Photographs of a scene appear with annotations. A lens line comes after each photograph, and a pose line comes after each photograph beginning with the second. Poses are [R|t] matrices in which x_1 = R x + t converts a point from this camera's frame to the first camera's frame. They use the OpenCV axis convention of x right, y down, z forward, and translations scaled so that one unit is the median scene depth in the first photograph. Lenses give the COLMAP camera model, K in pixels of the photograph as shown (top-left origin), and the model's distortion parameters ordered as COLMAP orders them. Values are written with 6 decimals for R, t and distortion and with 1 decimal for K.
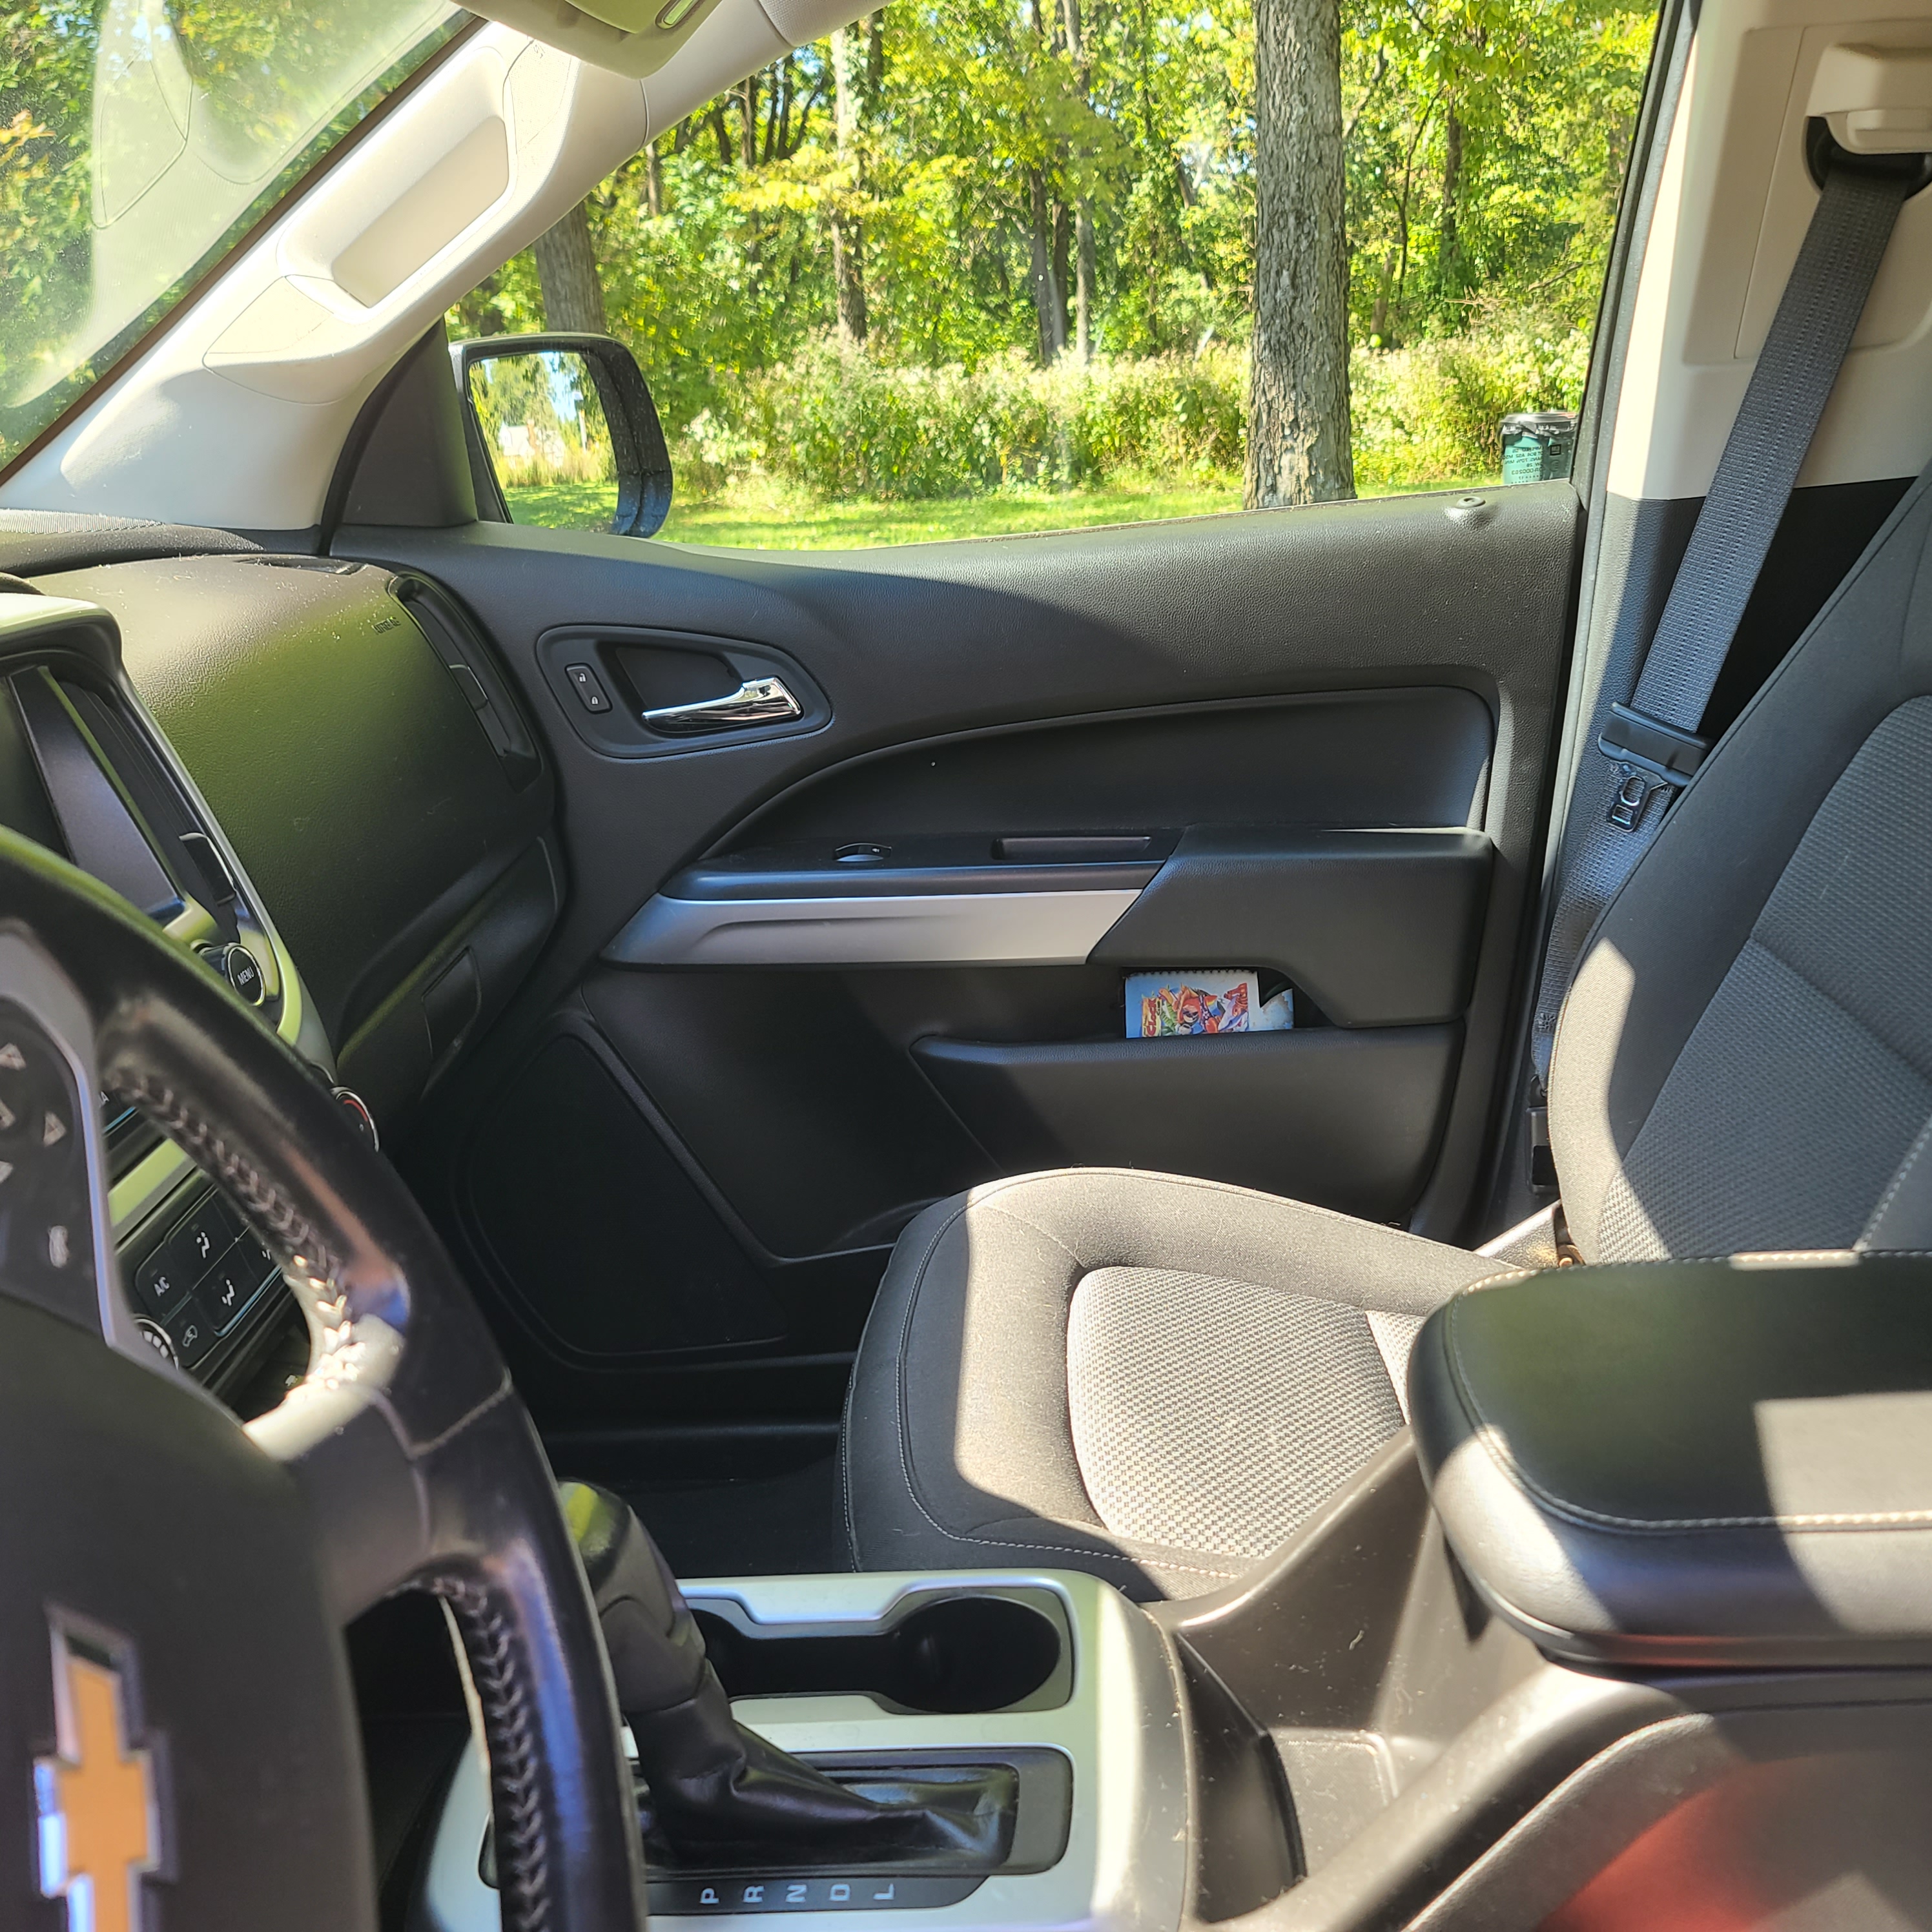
lens RADIAL K [[1971.3, 0, 1037.5], [0, 1971.3, 968.6], [0, 0, 1]] dist [0.016708, 0.024062]
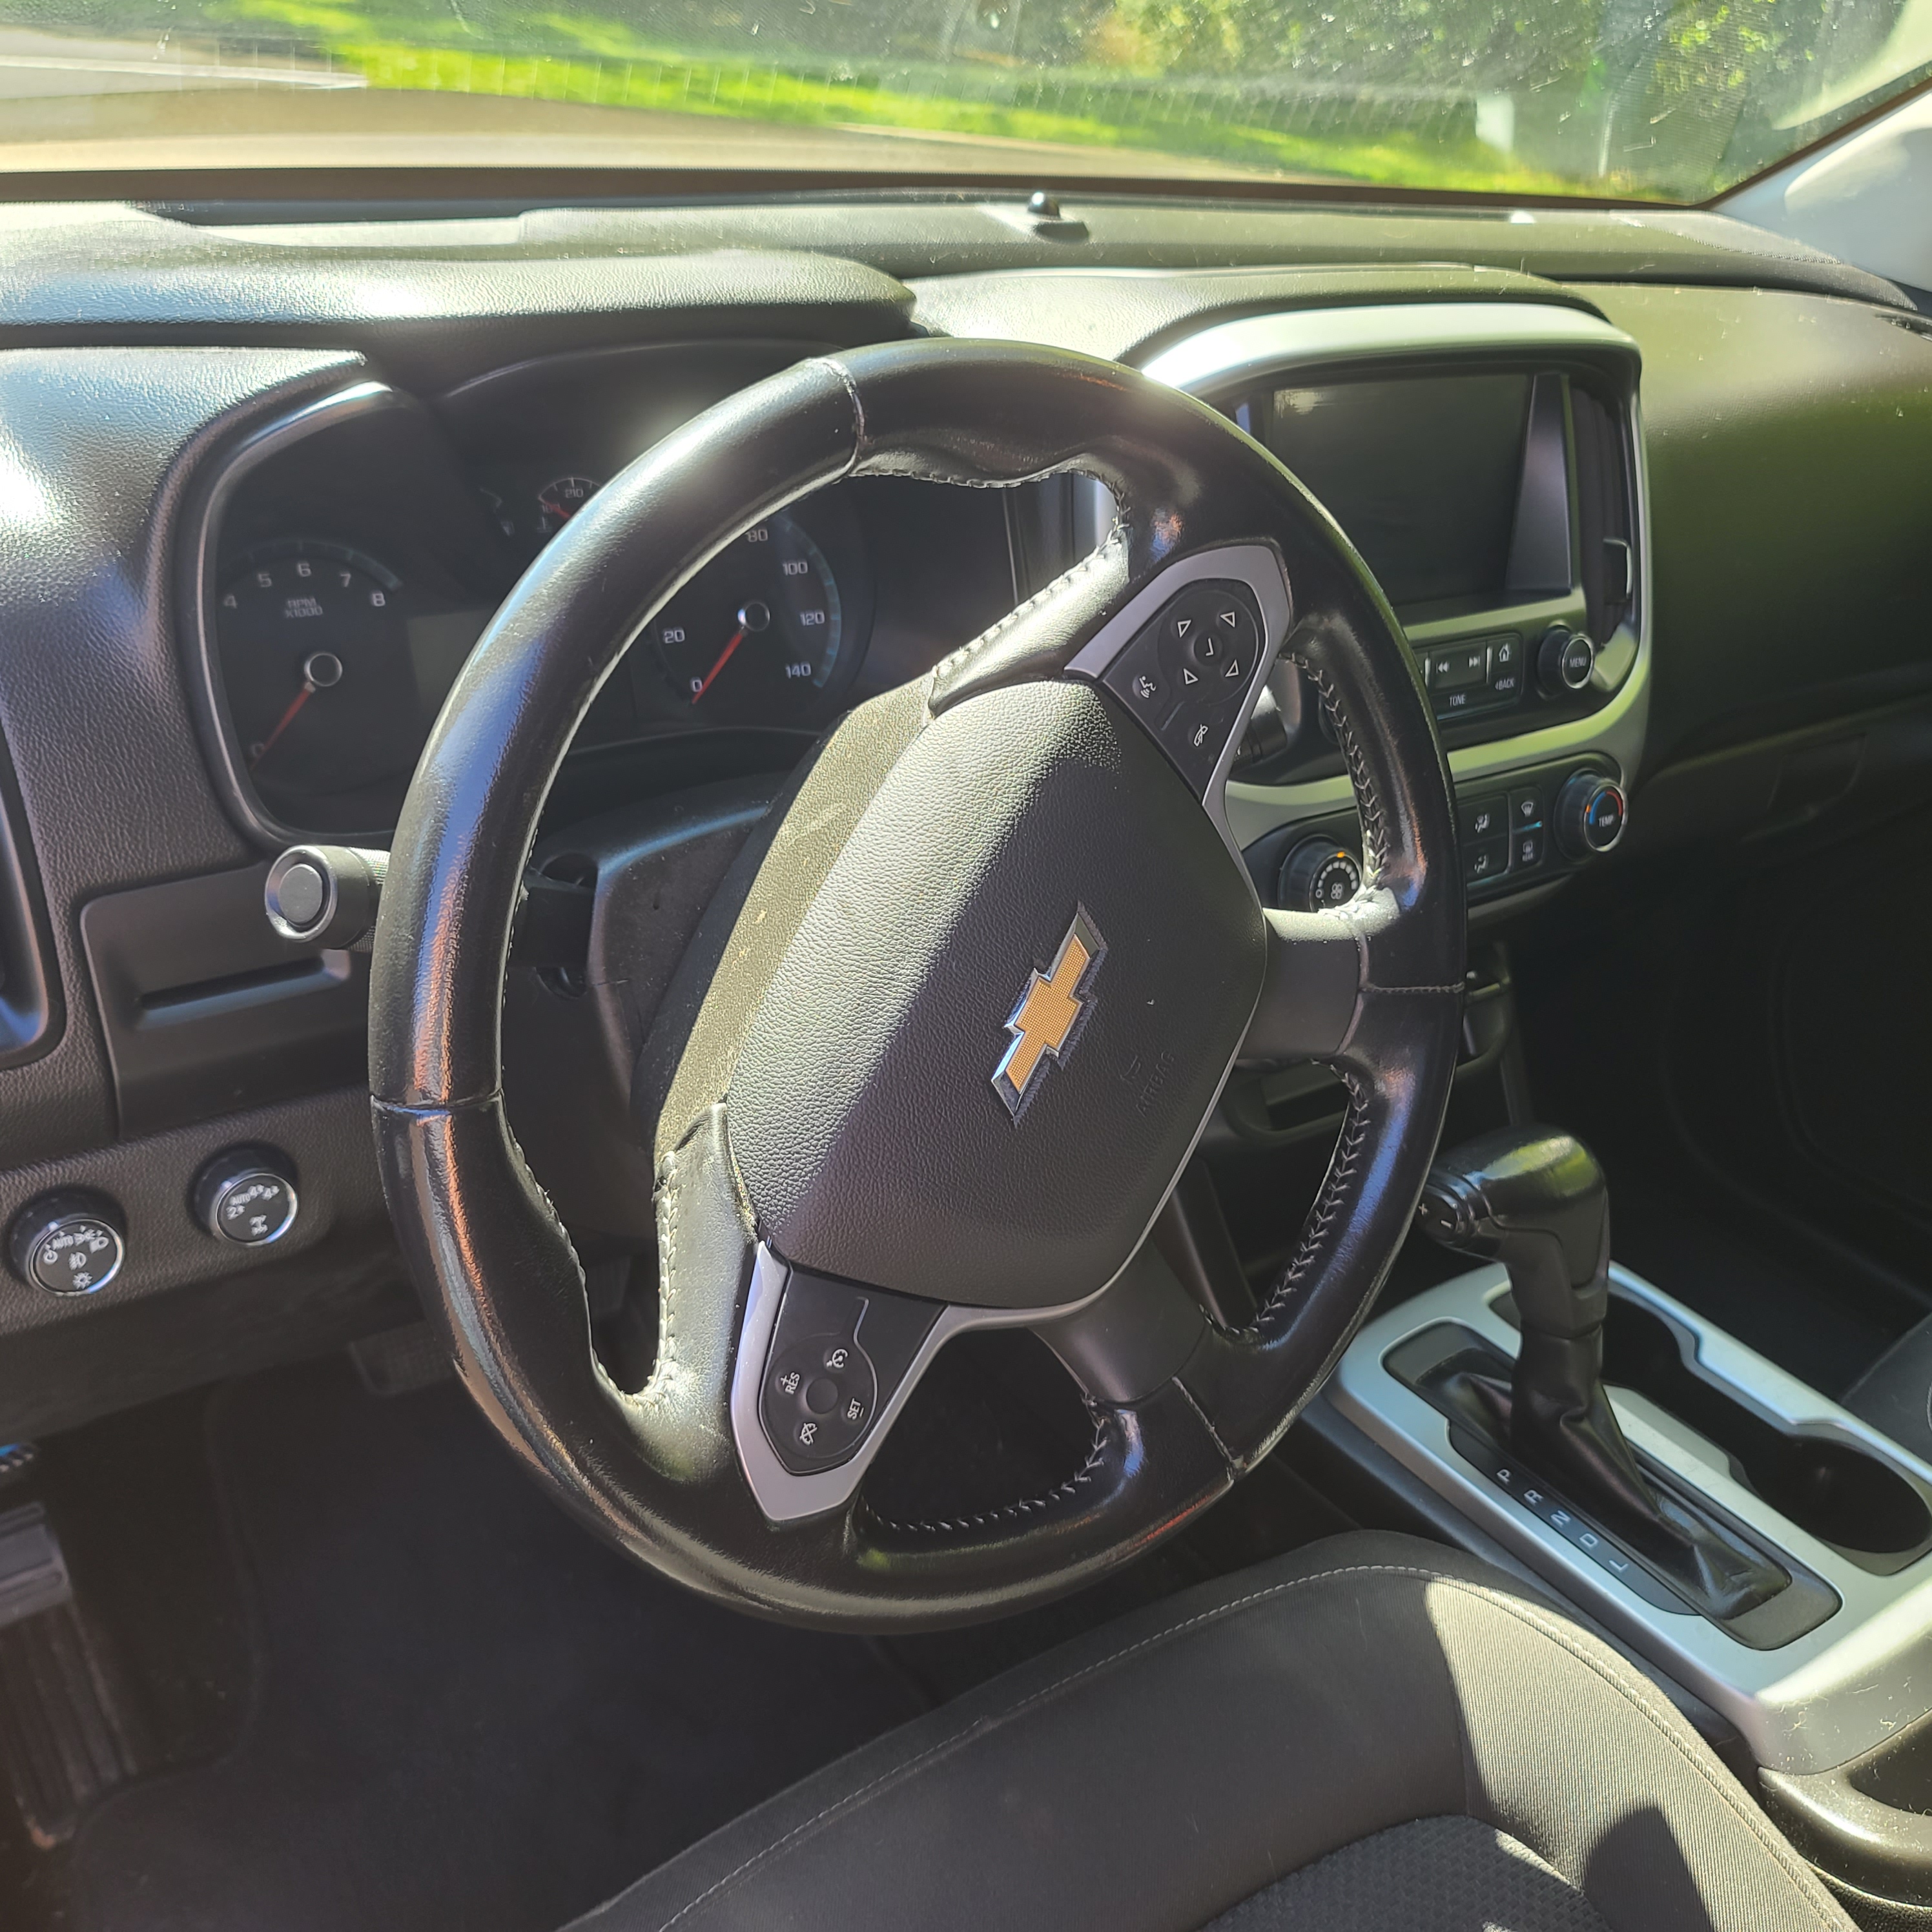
lens RADIAL K [[1977.3, 0, 959.9], [0, 1977.3, 983.5], [0, 0, 1]] dist [0.016270, 0.078200]
pose [[0.601347, 0.481231, -0.637807, 0.146197], [-0.379979, 0.874467, 0.301535, -0.027196], [0.702849, 0.061027, 0.708716, -0.079564]]
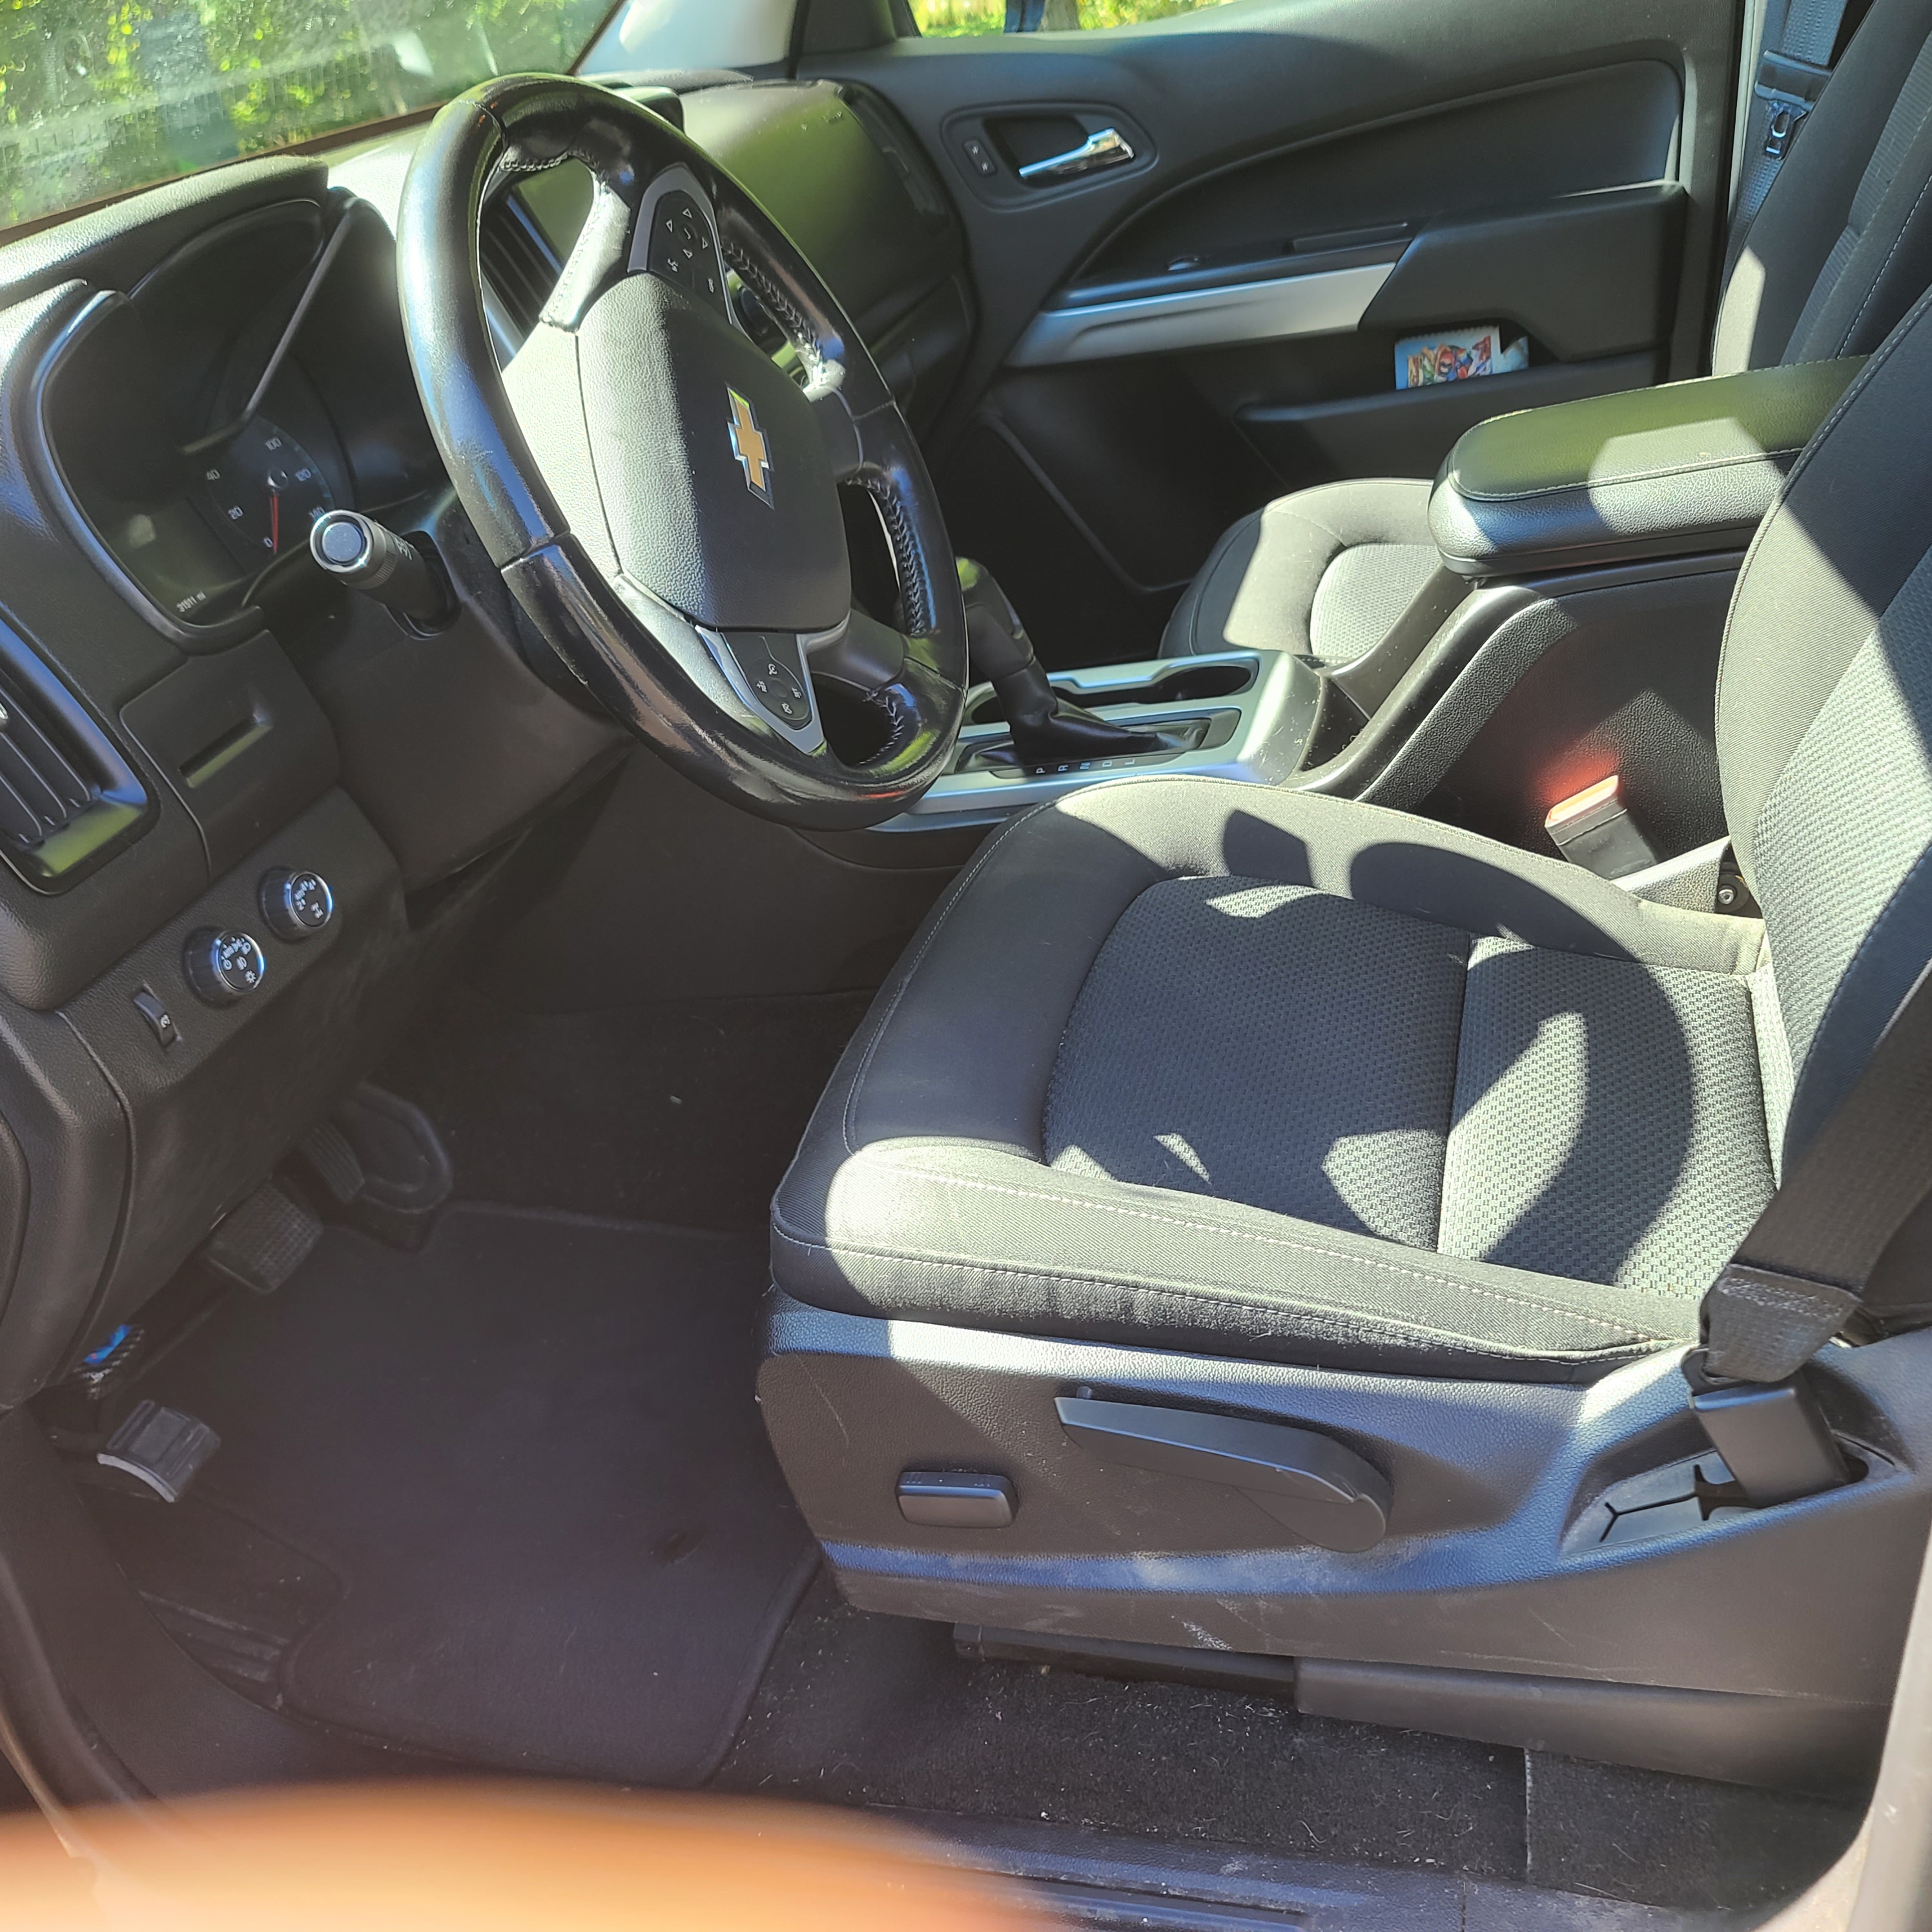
lens RADIAL K [[2018.9, 0, 949.9], [0, 2018.9, 970.7], [0, 0, 1]] dist [0.021083, 0.018625]
pose [[0.955442, -0.012181, -0.294926, 0.165361], [0.069803, 0.980133, 0.185652, 0.153600], [0.286805, -0.197967, 0.937311, -0.449634]]
